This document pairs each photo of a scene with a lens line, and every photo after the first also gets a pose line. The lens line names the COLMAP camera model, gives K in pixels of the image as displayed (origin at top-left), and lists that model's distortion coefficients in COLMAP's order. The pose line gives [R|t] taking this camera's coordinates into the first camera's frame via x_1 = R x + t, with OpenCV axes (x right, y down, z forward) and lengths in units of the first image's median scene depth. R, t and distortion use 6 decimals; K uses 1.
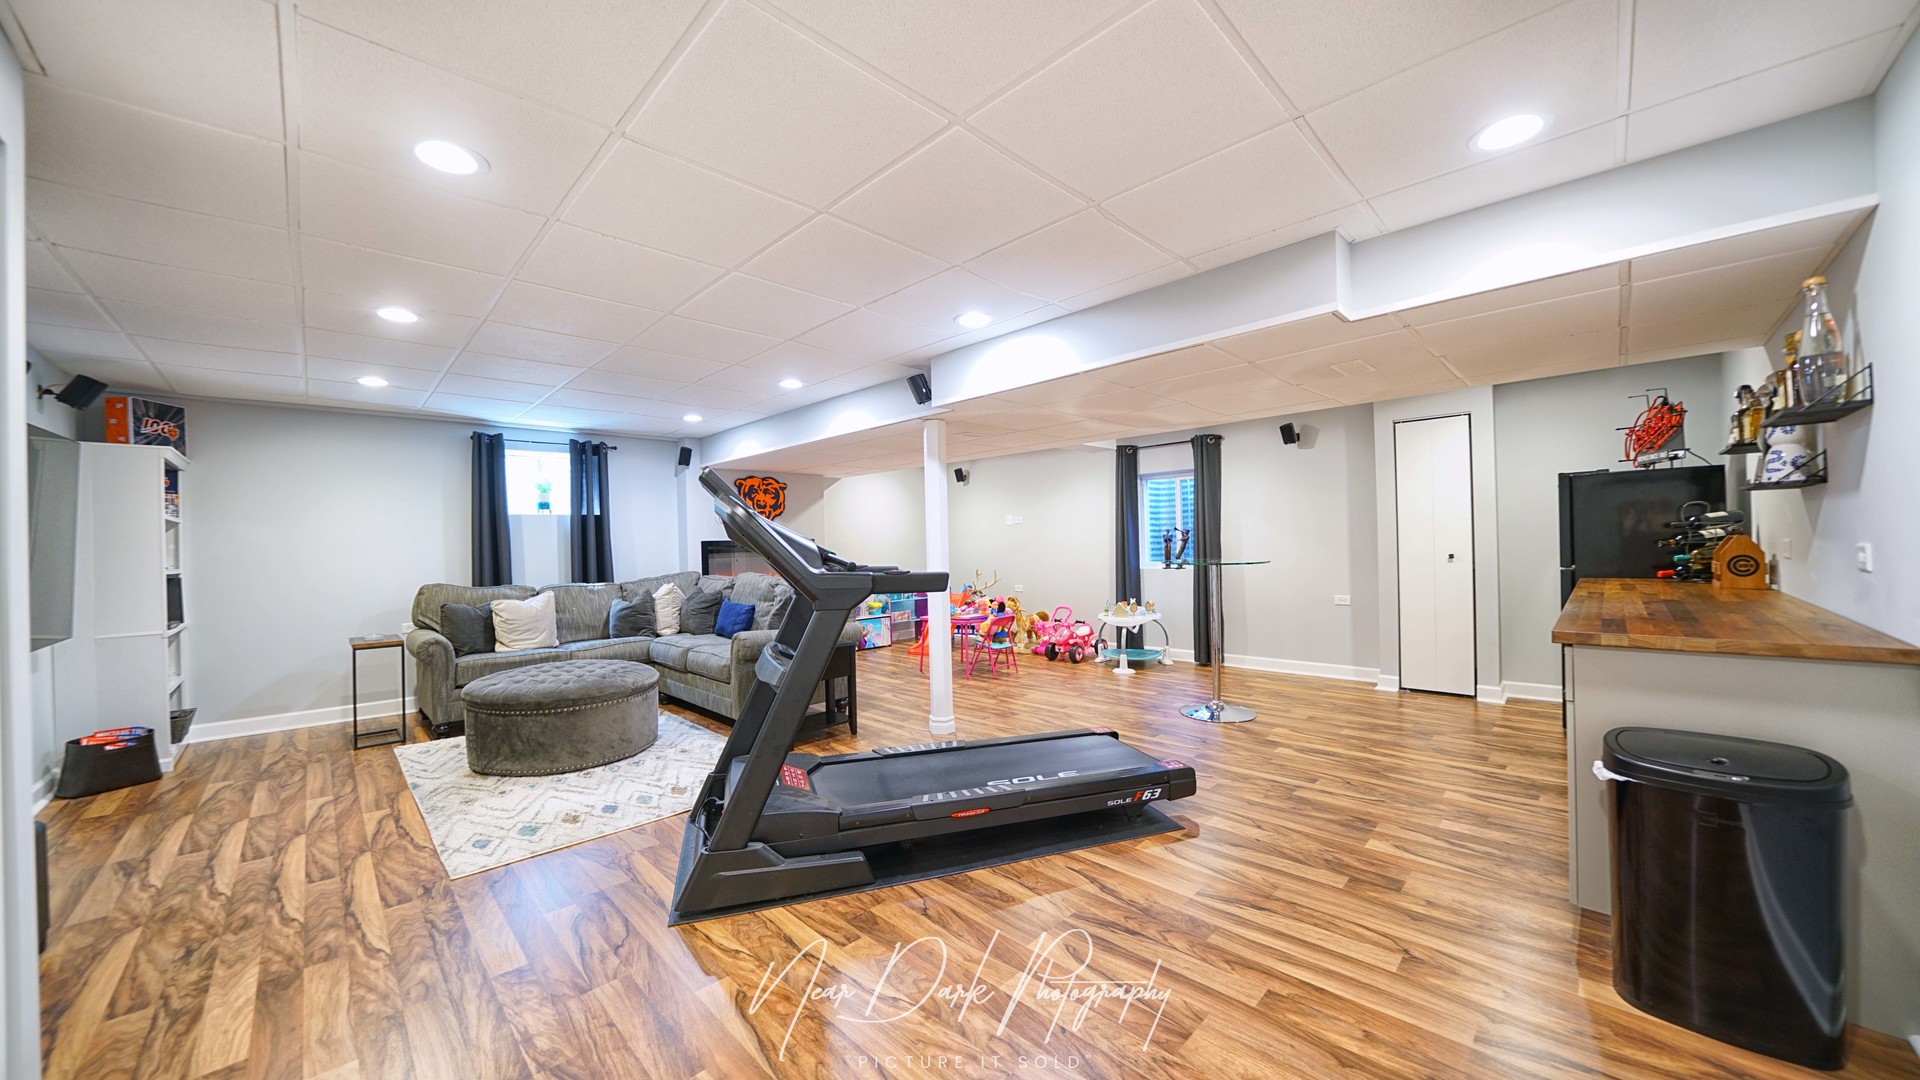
lens RADIAL K [[660.1, 0, 957.6], [0, 660.1, 540.2], [0, 0, 1]] dist [-0.018370, 0.000078]
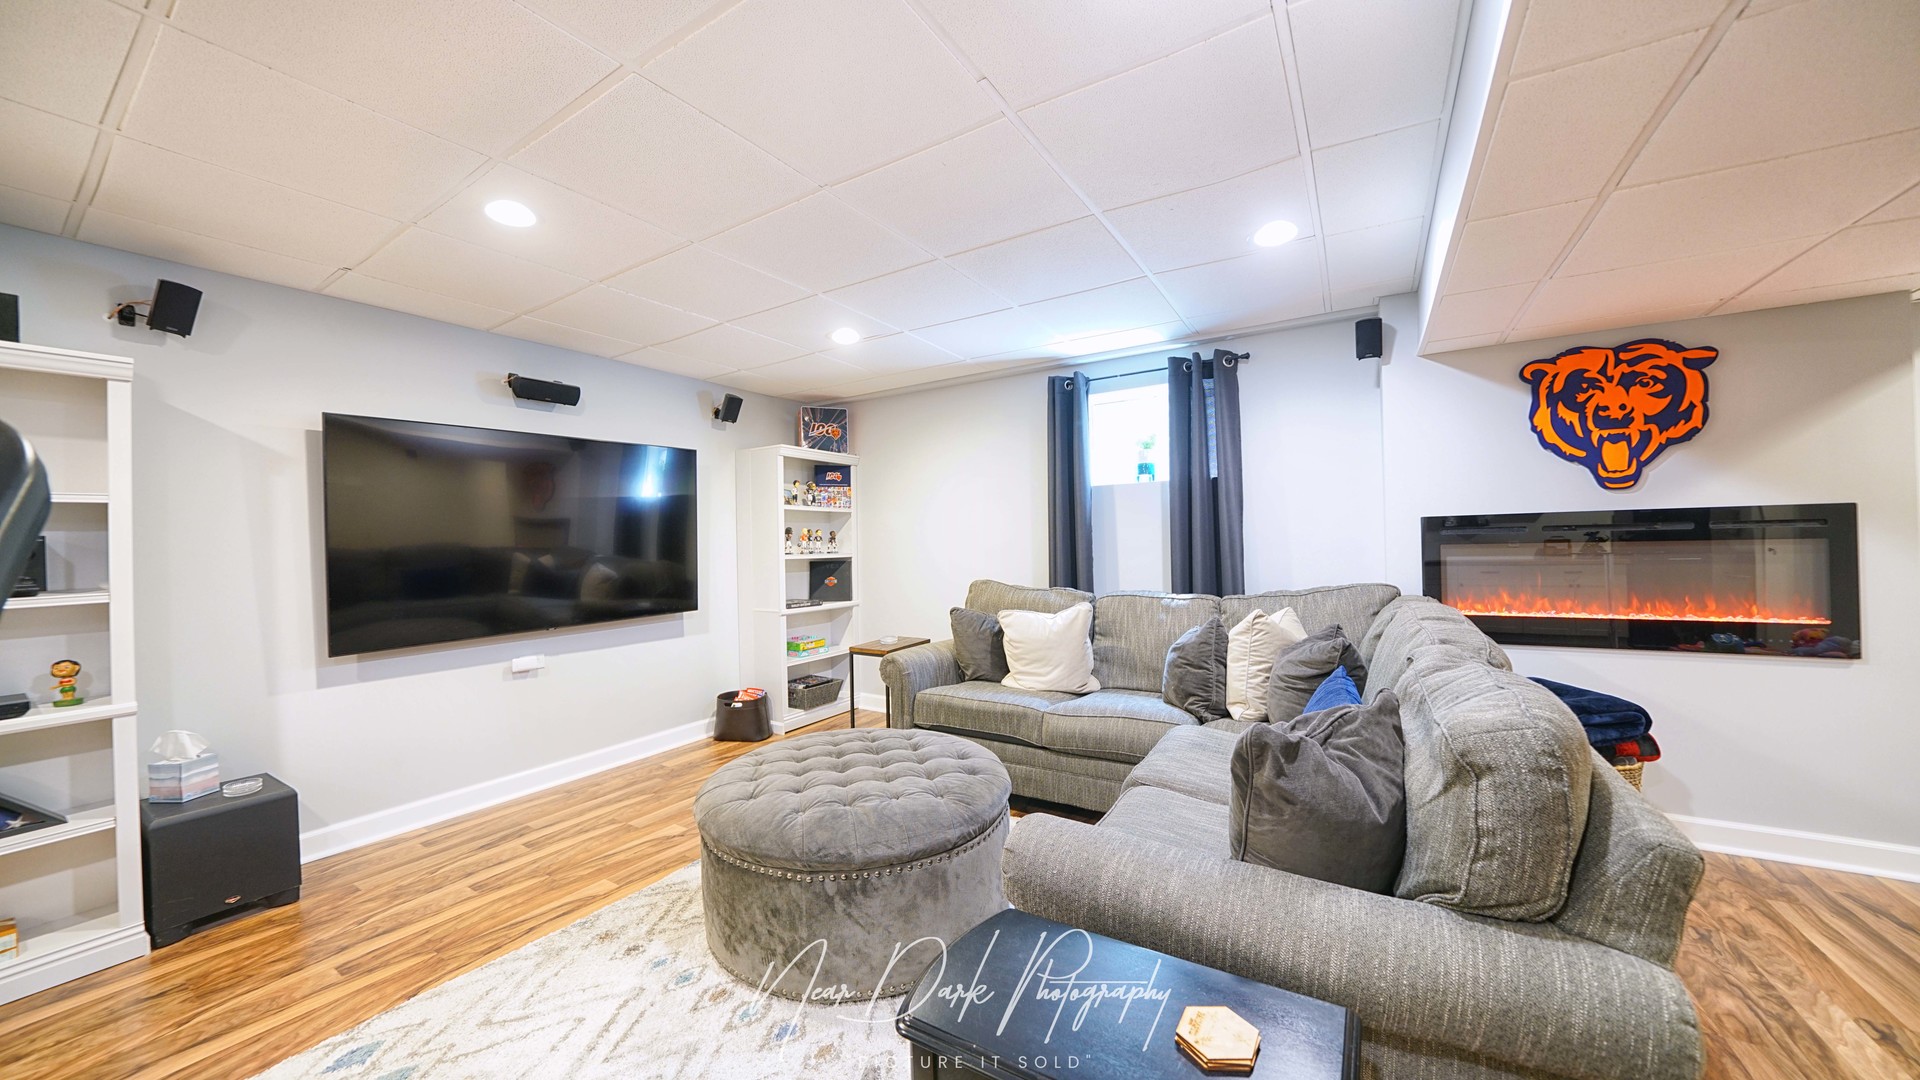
lens RADIAL K [[660.1, 0, 961.3], [0, 660.1, 540.5], [0, 0, 1]] dist [-0.018370, 0.000078]
pose [[0.233557, 0.014208, -0.972239, -0.038411], [0.018948, 0.999637, 0.019160, 0.004013], [0.972158, -0.022897, 0.233203, 0.930039]]
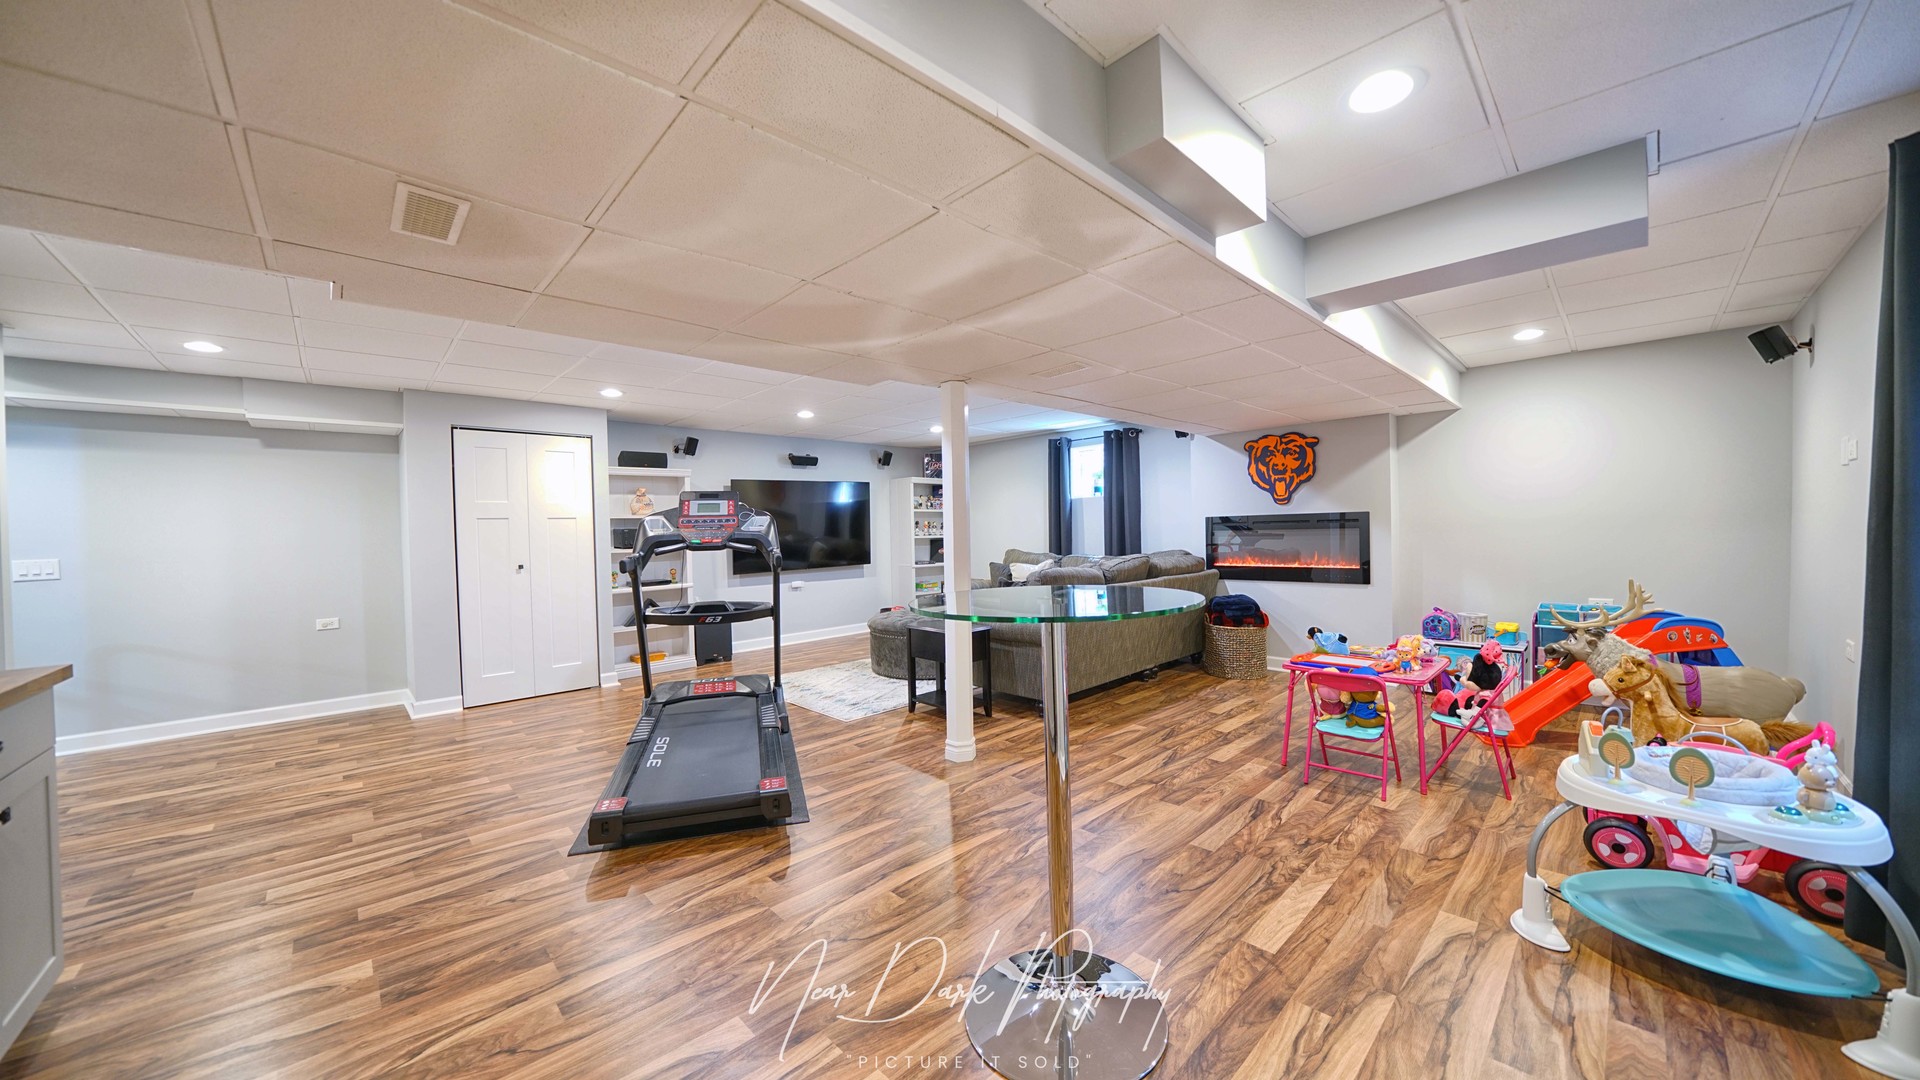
lens RADIAL K [[660.1, 0, 953.5], [0, 660.1, 535.9], [0, 0, 1]] dist [-0.018370, 0.000078]
pose [[-0.028237, 0.031355, -0.999109, 0.841133], [0.025634, 0.999202, 0.030633, -0.015640], [0.999273, -0.024746, -0.029018, 1.075859]]
